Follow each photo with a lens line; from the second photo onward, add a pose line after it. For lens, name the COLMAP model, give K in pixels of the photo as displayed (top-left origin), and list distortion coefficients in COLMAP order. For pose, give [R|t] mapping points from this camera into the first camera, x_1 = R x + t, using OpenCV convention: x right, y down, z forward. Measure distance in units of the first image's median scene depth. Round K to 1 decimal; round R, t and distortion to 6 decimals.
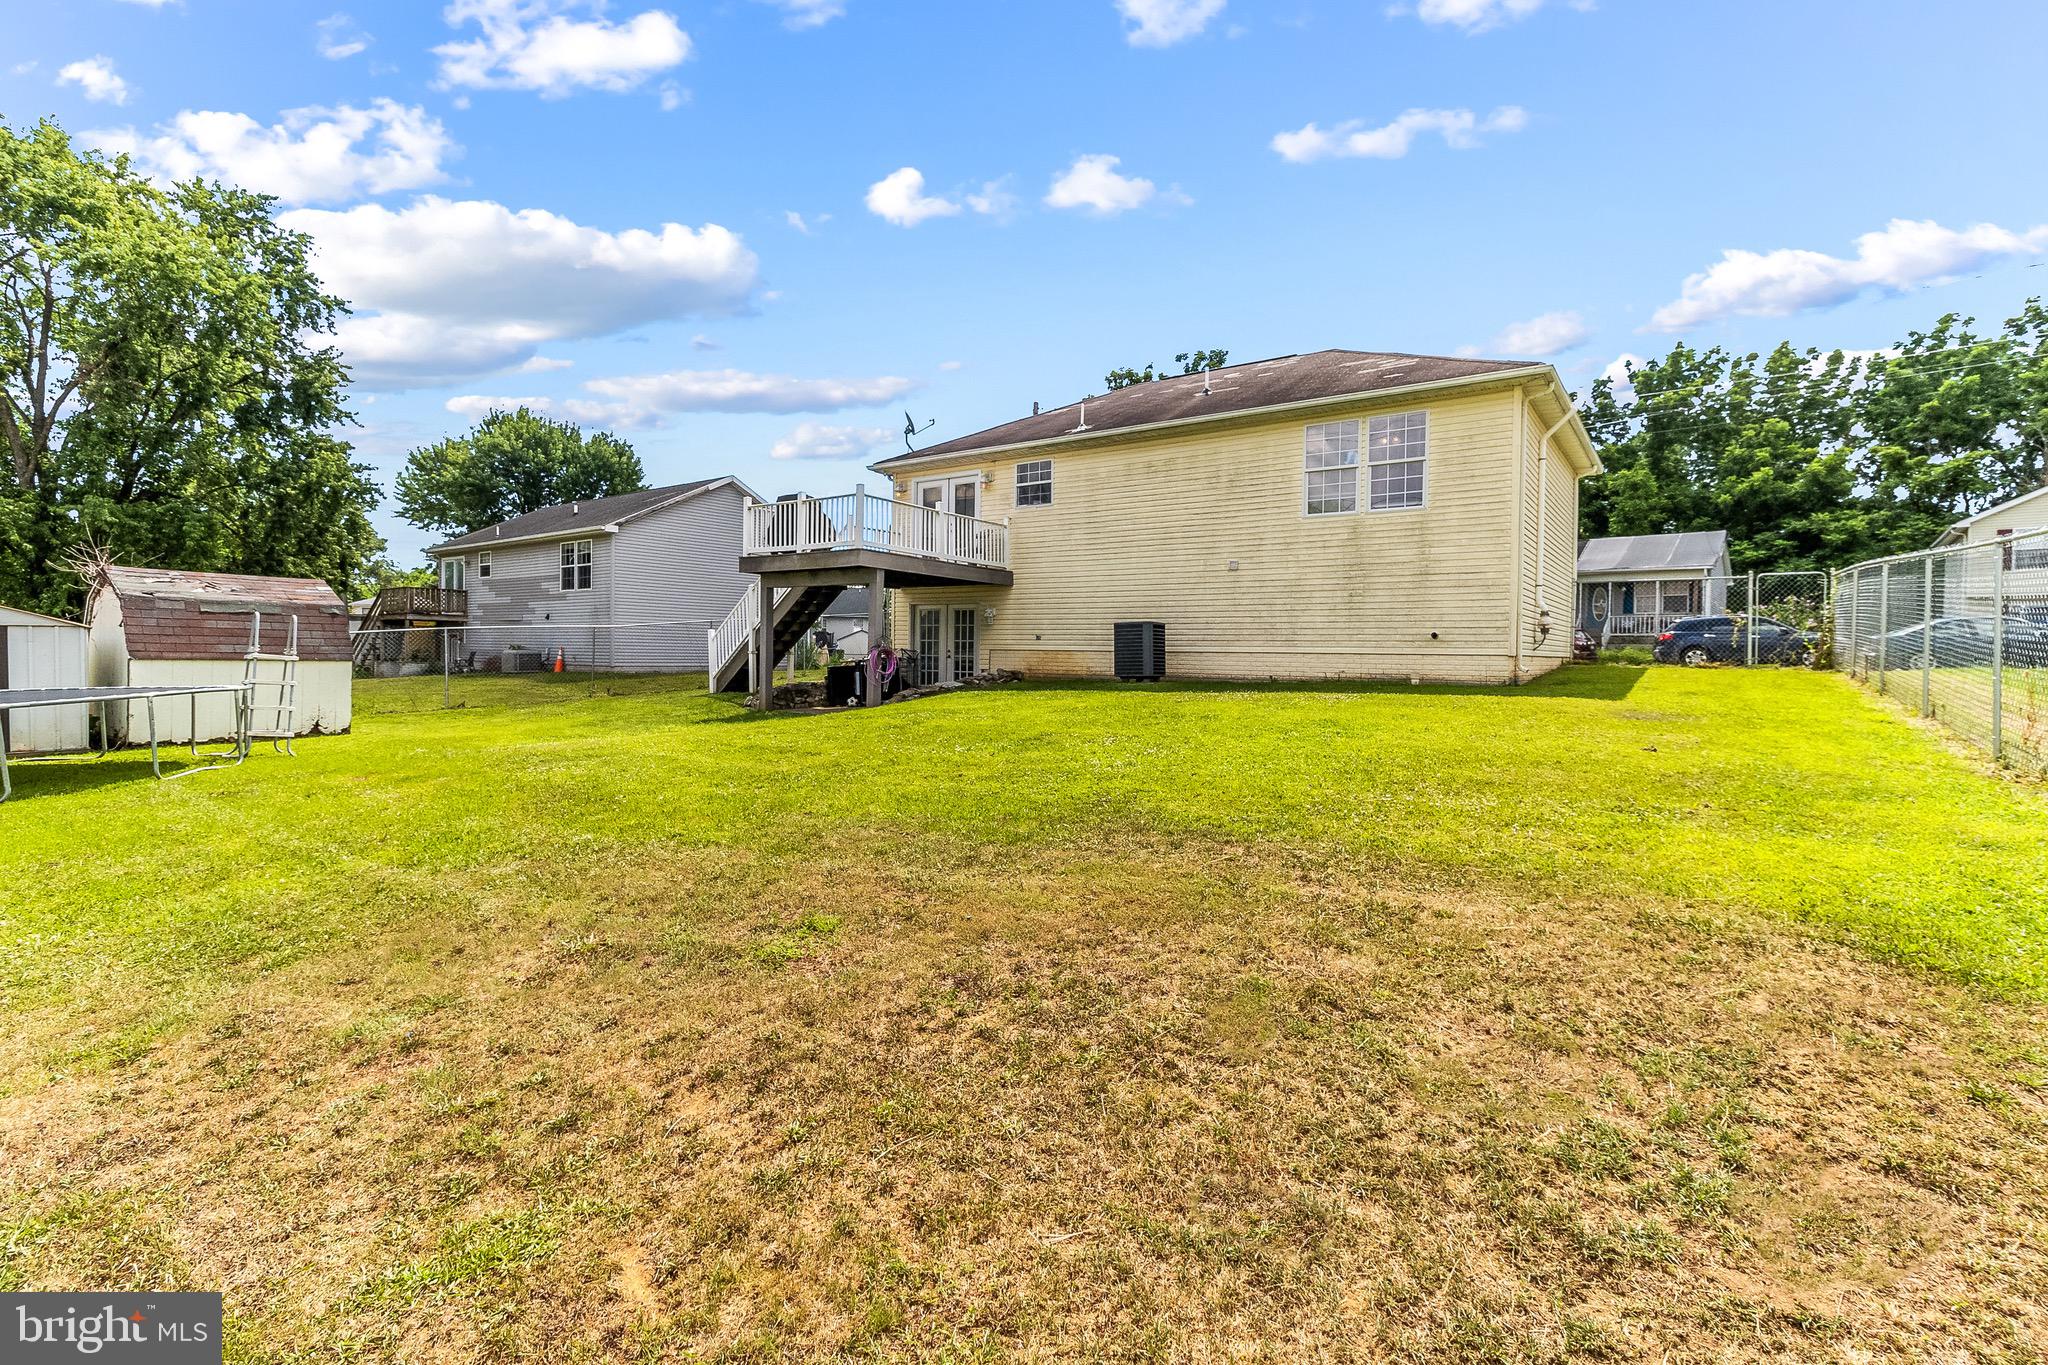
lens RADIAL K [[928.3, 0, 1034.5], [0, 928.3, 653.4], [0, 0, 1]] dist [0.020521, 0.000668]
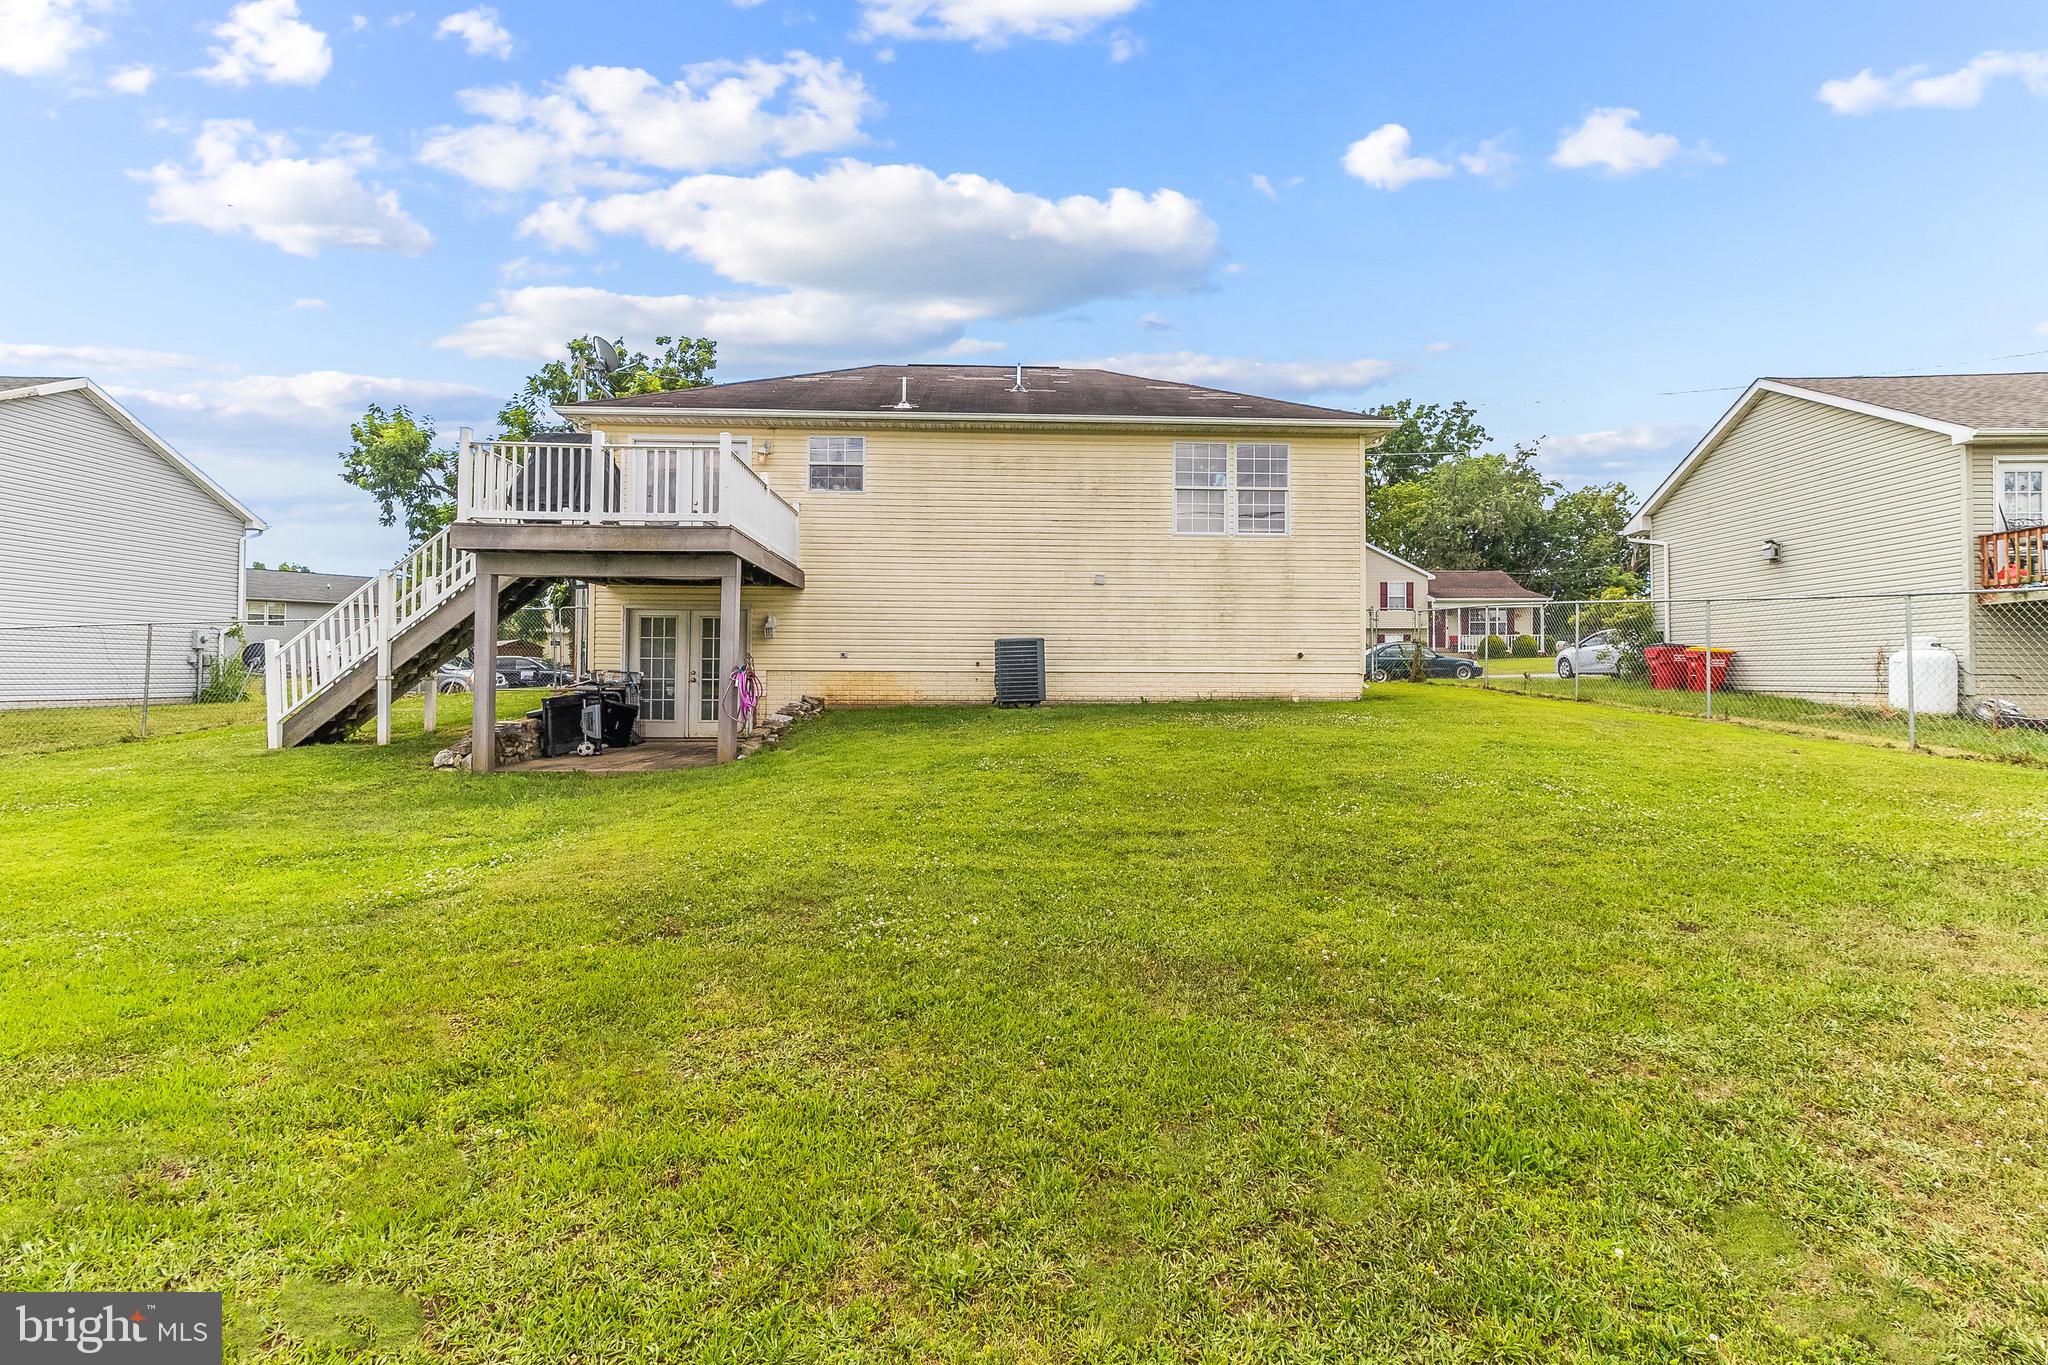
lens RADIAL K [[928.3, 0, 1034.5], [0, 928.3, 653.4], [0, 0, 1]] dist [0.020521, 0.000668]
pose [[0.791833, 0.003758, 0.610726, -0.394455], [0.006644, 0.999869, -0.014768, -0.006406], [-0.610702, 0.015751, 0.791704, 0.289185]]
